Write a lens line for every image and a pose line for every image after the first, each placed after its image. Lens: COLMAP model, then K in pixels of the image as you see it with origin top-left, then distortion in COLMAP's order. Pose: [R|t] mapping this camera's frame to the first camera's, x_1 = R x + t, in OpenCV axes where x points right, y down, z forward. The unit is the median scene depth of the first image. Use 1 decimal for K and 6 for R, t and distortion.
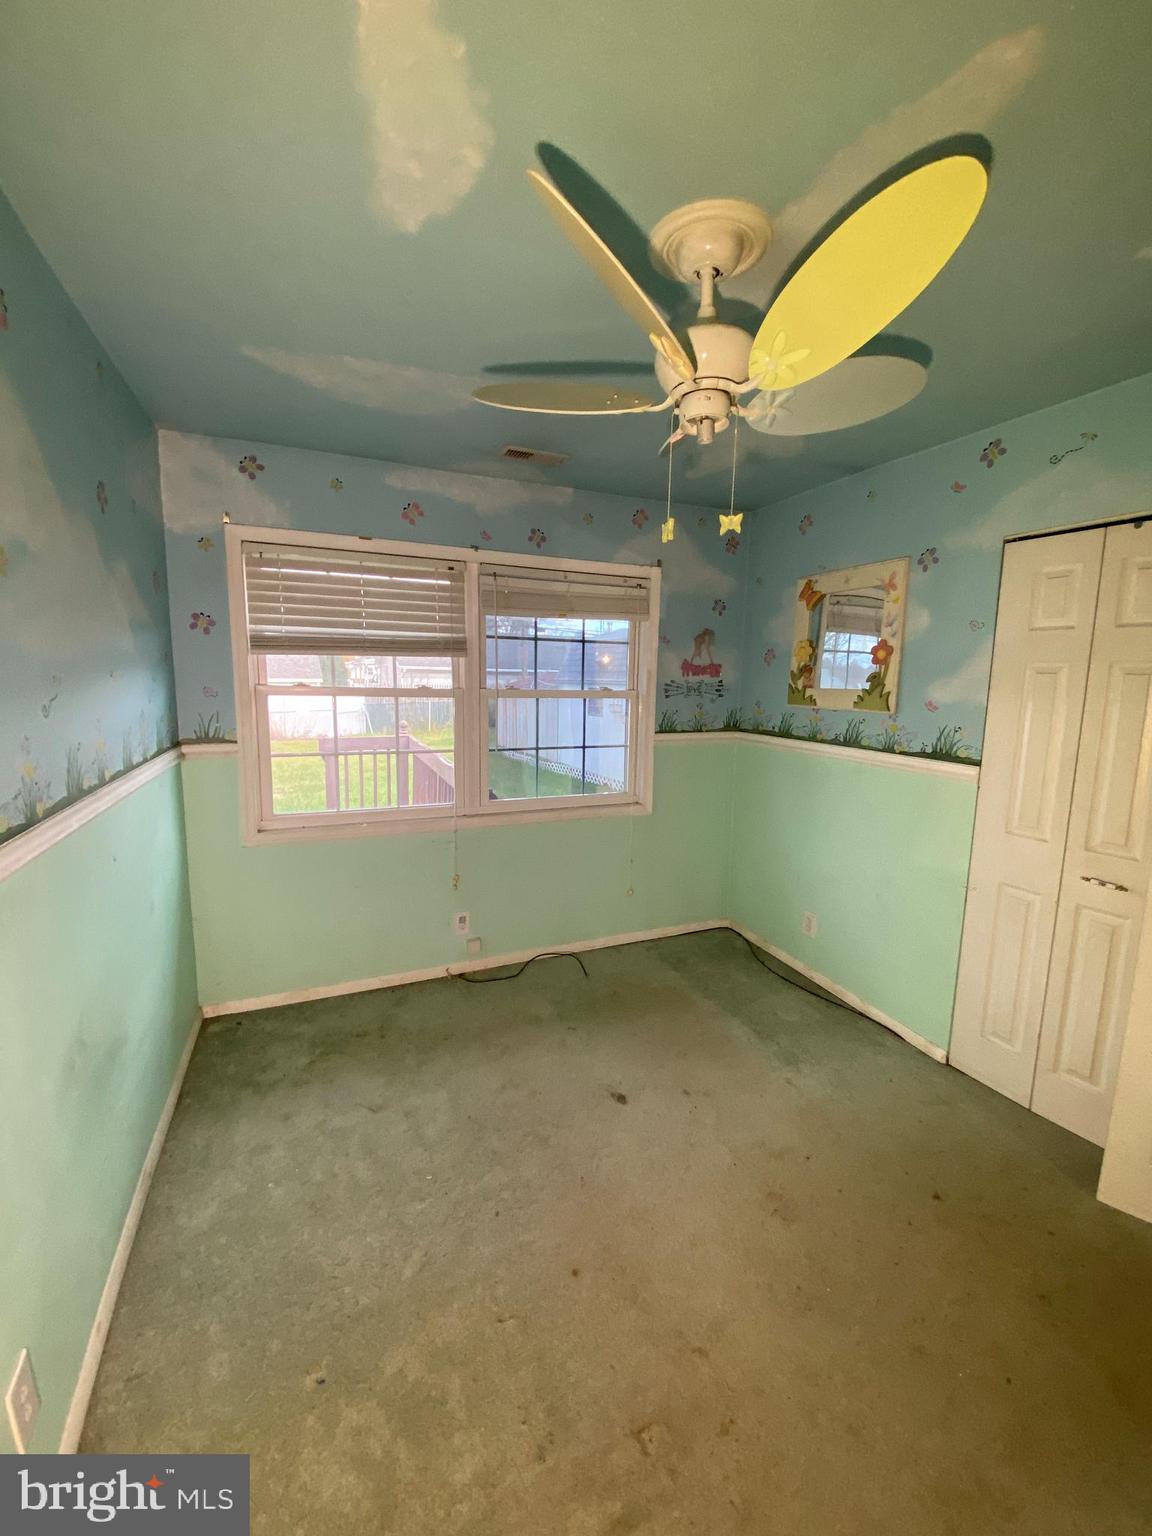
lens RADIAL K [[614.2, 0, 583.3], [0, 614.2, 767.1], [0, 0, 1]] dist [0.008897, -0.014763]
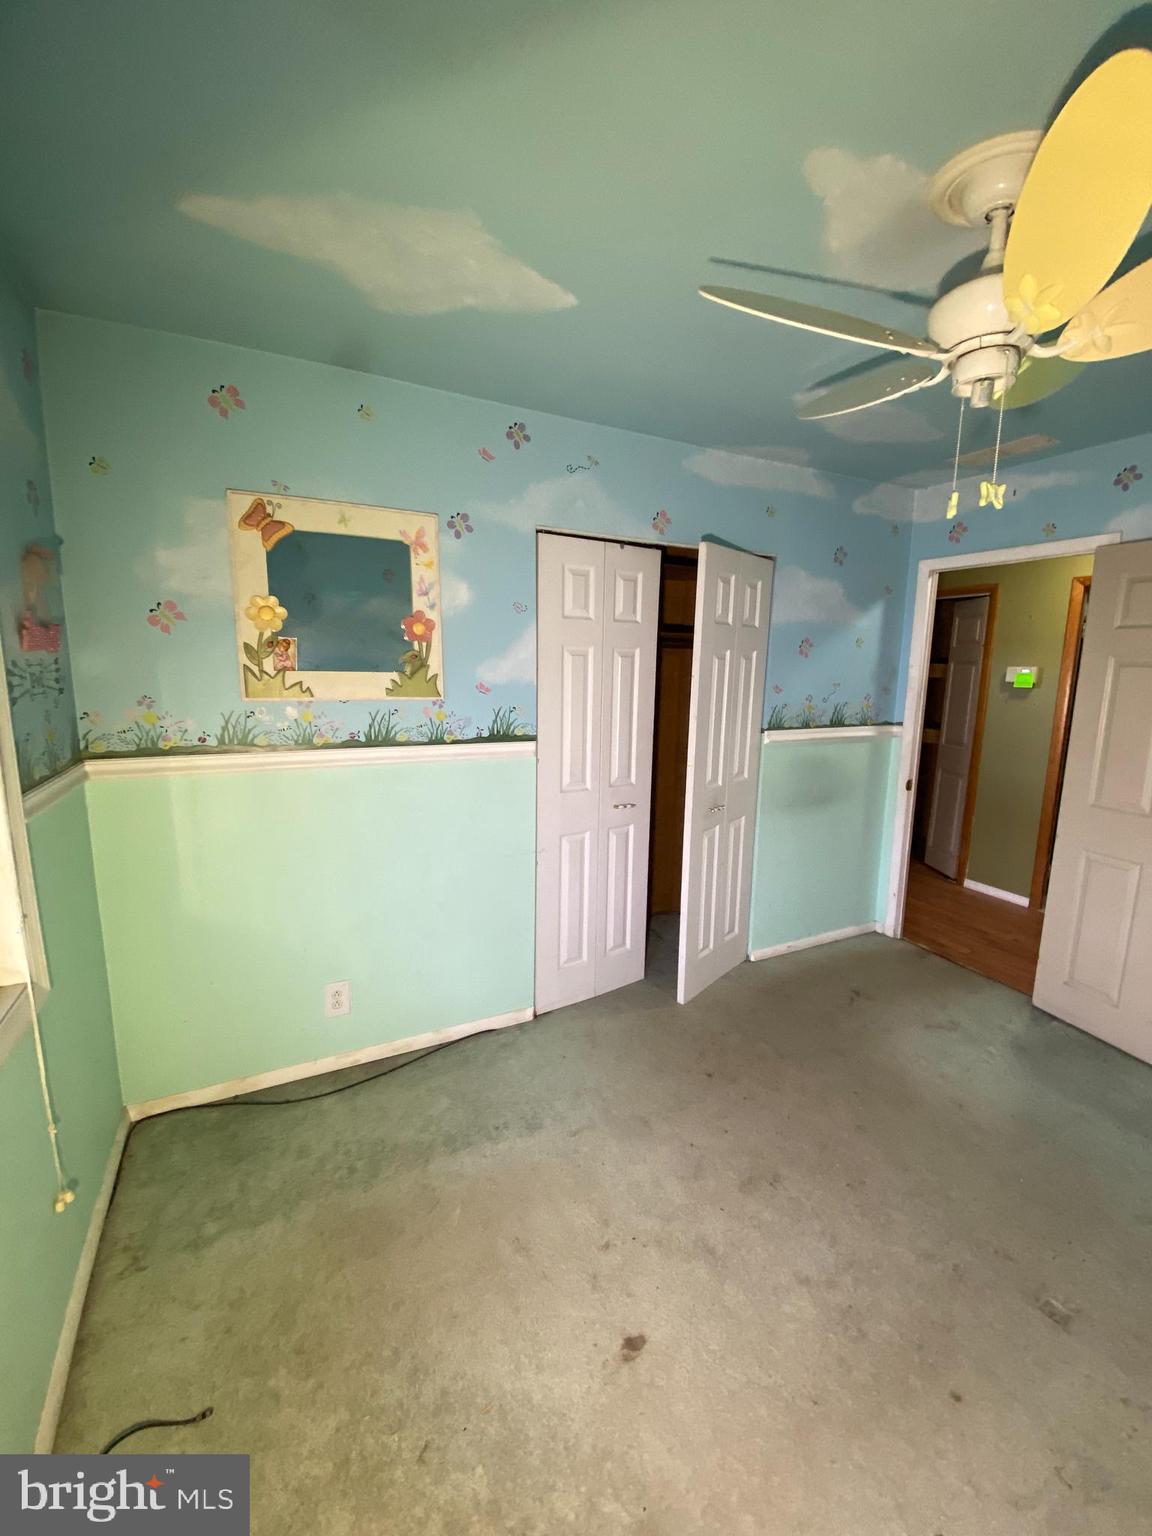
lens RADIAL K [[614.2, 0, 584.5], [0, 614.2, 767.7], [0, 0, 1]] dist [0.008897, -0.014763]
pose [[-0.061412, -0.187557, 0.980332, -0.377259], [0.127572, 0.972655, 0.194080, -0.137404], [-0.989926, 0.136982, -0.035806, 0.859516]]
